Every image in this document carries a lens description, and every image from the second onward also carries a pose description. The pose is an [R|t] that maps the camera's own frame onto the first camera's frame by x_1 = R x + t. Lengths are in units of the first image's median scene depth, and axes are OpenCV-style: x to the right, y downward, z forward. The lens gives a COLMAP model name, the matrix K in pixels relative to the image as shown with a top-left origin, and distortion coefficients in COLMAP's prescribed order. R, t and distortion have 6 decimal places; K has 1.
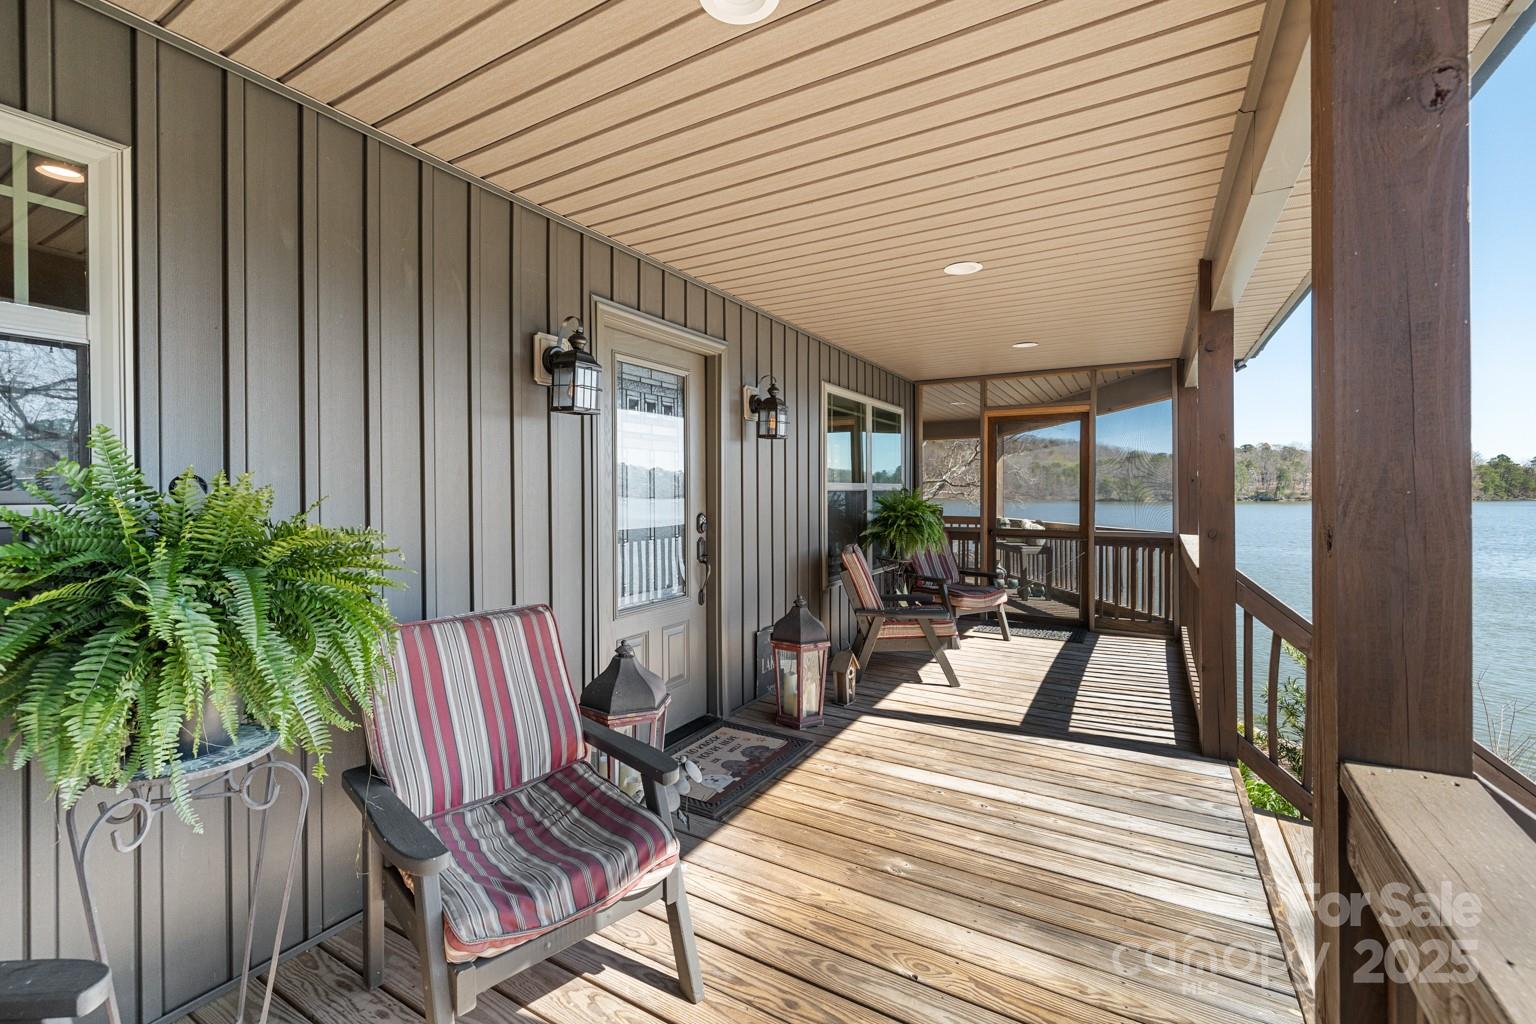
lens RADIAL K [[653.6, 0, 774.5], [0, 653.6, 498.0], [0, 0, 1]] dist [0.000935, 0.000282]
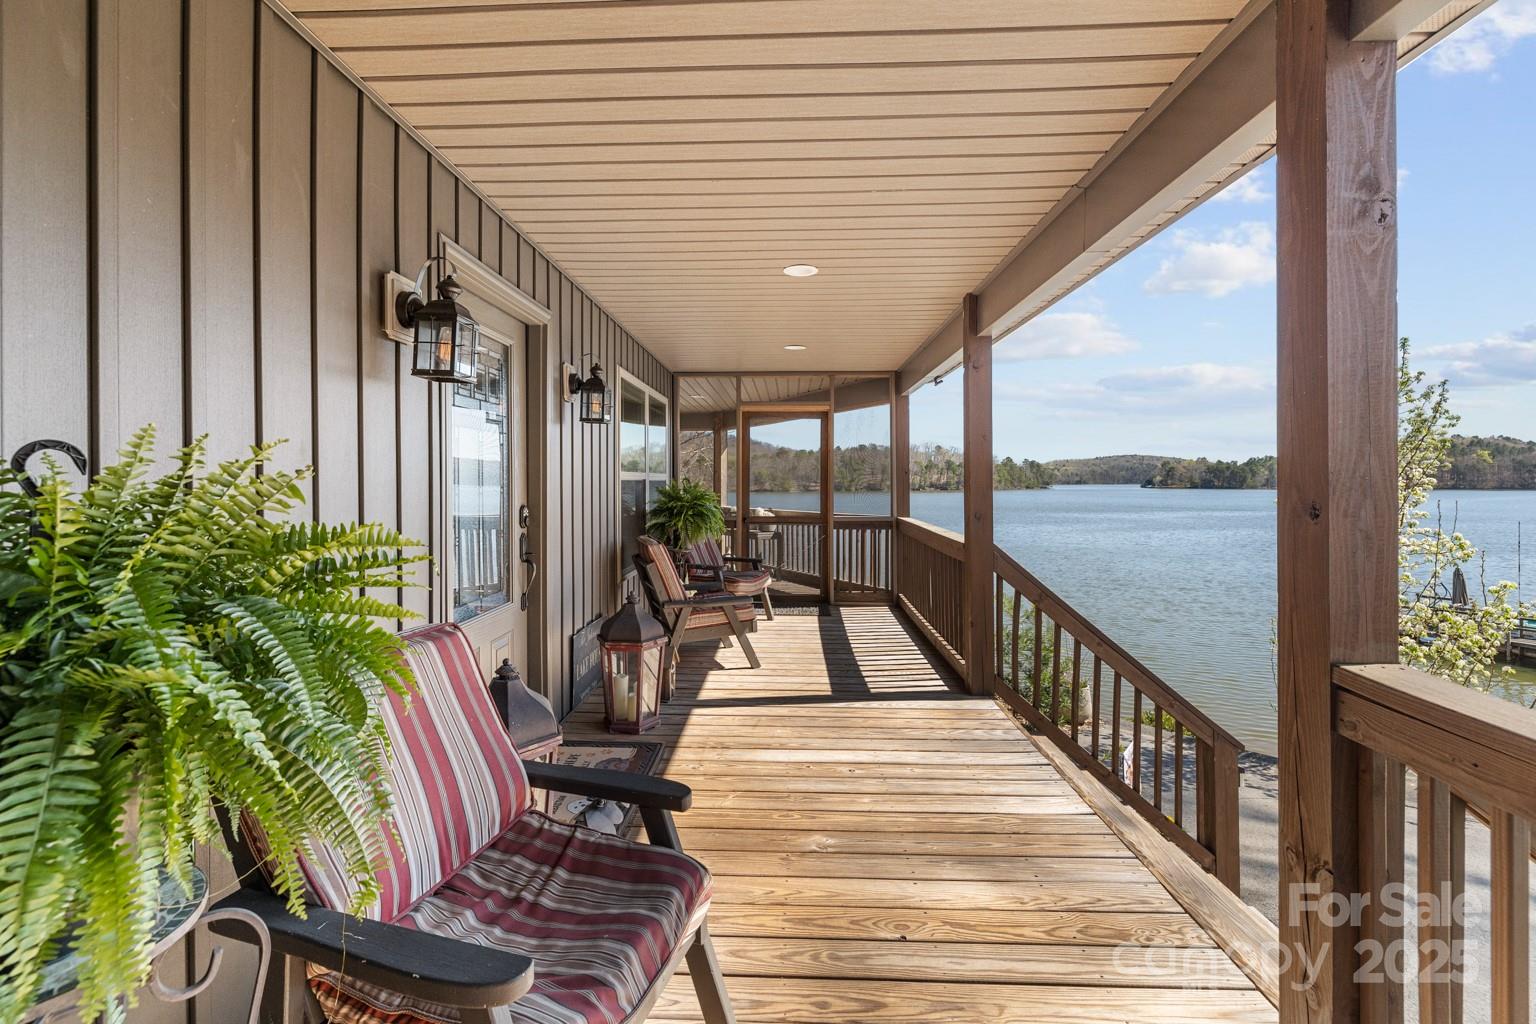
lens RADIAL K [[653.6, 0, 759.4], [0, 653.6, 486.2], [0, 0, 1]] dist [0.000935, 0.000282]
pose [[0.881745, -0.001149, 0.471725, -0.251294], [0.003403, 0.999987, -0.003926, 0.002827], [-0.471714, 0.005067, 0.881737, 0.089147]]
